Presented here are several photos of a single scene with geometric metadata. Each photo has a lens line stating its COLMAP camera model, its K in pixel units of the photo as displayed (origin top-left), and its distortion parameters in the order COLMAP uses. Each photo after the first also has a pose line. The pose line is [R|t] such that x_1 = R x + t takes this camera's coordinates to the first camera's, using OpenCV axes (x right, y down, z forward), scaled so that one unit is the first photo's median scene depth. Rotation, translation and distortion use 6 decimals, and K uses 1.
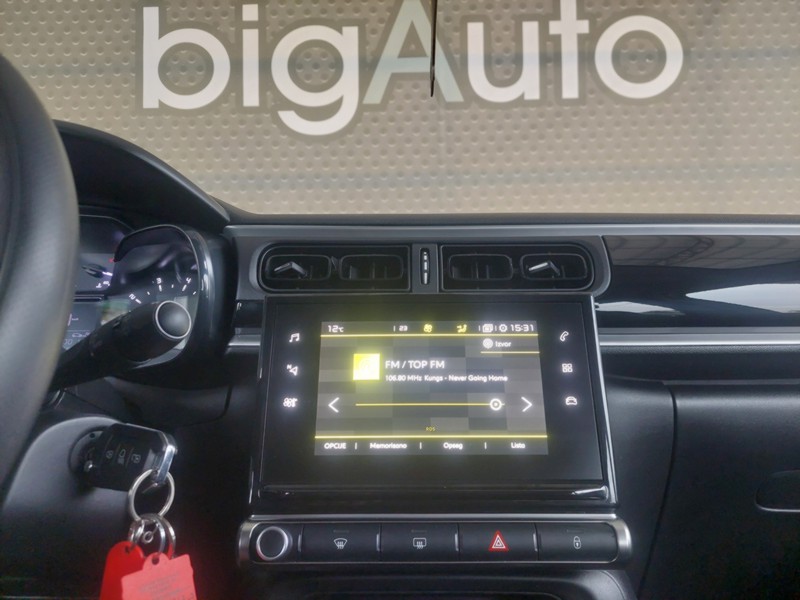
lens RADIAL K [[587.0, 0, 404.7], [0, 587.0, 295.5], [0, 0, 1]] dist [0.051047, -0.035679]
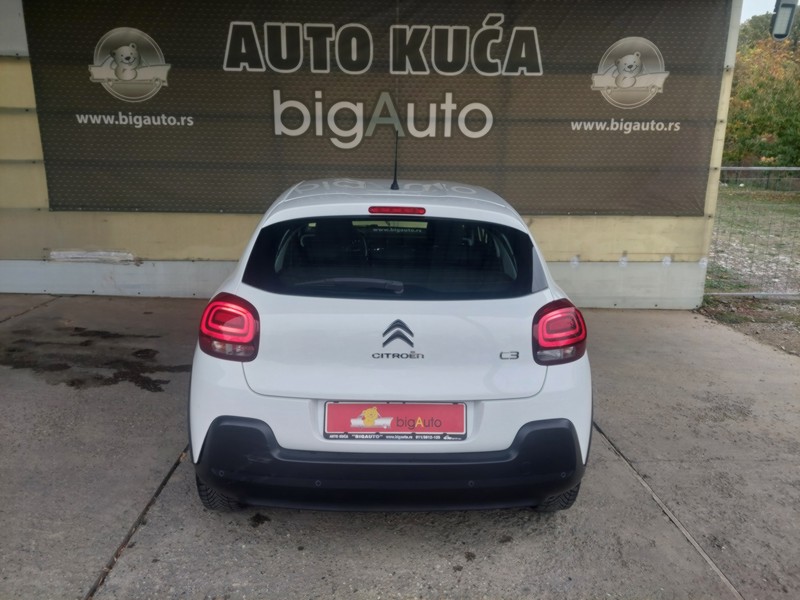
lens RADIAL K [[587.0, 0, 406.5], [0, 587.0, 297.3], [0, 0, 1]] dist [0.051047, -0.035679]
pose [[0.998269, 0.016137, 0.056557, -0.025113], [-0.031624, 0.958056, 0.284831, -0.398353], [-0.049588, -0.286127, 0.956908, -1.625745]]
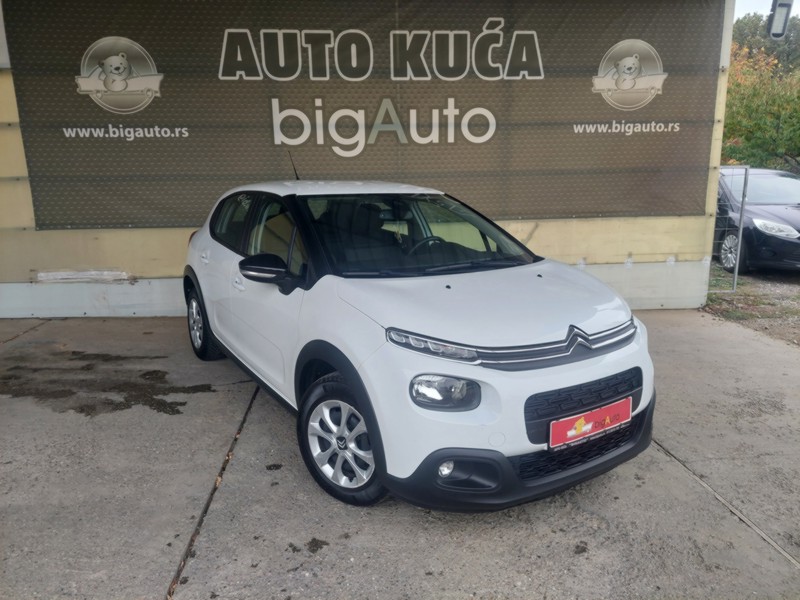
lens RADIAL K [[587.0, 0, 415.6], [0, 587.0, 301.3], [0, 0, 1]] dist [0.051047, -0.035679]
pose [[0.993598, -0.020989, 0.111009, -0.159415], [-0.009669, 0.963186, 0.268662, -0.363997], [-0.112561, -0.268015, 0.956816, -1.566923]]
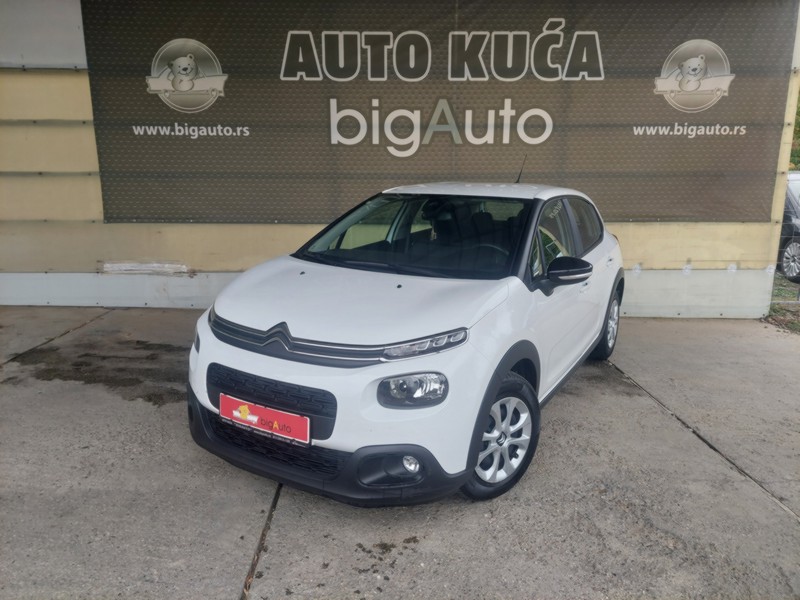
lens RADIAL K [[587.0, 0, 406.3], [0, 587.0, 293.3], [0, 0, 1]] dist [0.051047, -0.035679]
pose [[0.999158, 0.010301, 0.039710, -0.231274], [-0.020315, 0.965179, 0.260799, -0.373227], [-0.035641, -0.261386, 0.964576, -1.555721]]
